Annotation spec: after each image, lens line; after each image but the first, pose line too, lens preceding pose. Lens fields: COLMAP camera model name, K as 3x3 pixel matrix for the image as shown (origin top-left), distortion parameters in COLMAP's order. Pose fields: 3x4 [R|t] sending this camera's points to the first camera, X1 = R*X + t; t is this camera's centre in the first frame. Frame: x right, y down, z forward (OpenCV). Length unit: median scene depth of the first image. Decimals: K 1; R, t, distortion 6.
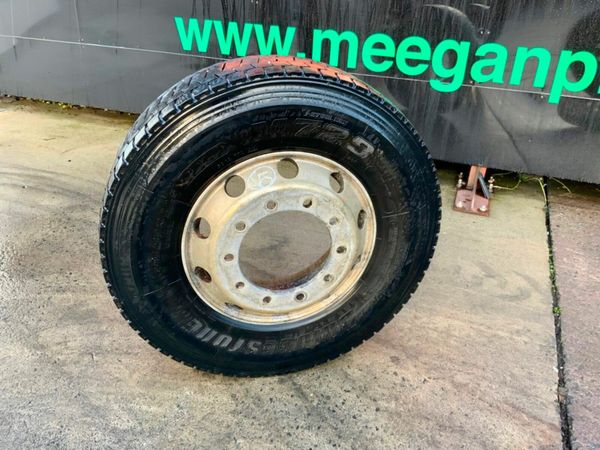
lens RADIAL K [[495.6, 0, 299.6], [0, 495.6, 225.7], [0, 0, 1]] dist [0.045591, -0.096448]
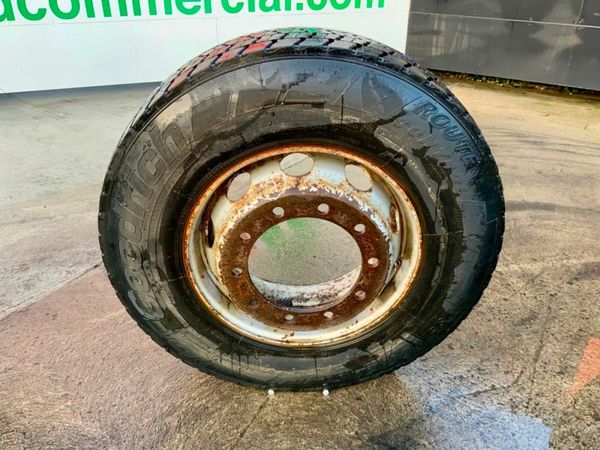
lens RADIAL K [[495.6, 0, 303.0], [0, 495.6, 227.8], [0, 0, 1]] dist [0.045591, -0.096448]
pose [[0.970024, 0.083870, -0.228077, -1.551868], [-0.075059, 0.996068, 0.047053, 0.117551], [0.231127, -0.028524, 0.972505, -0.358209]]
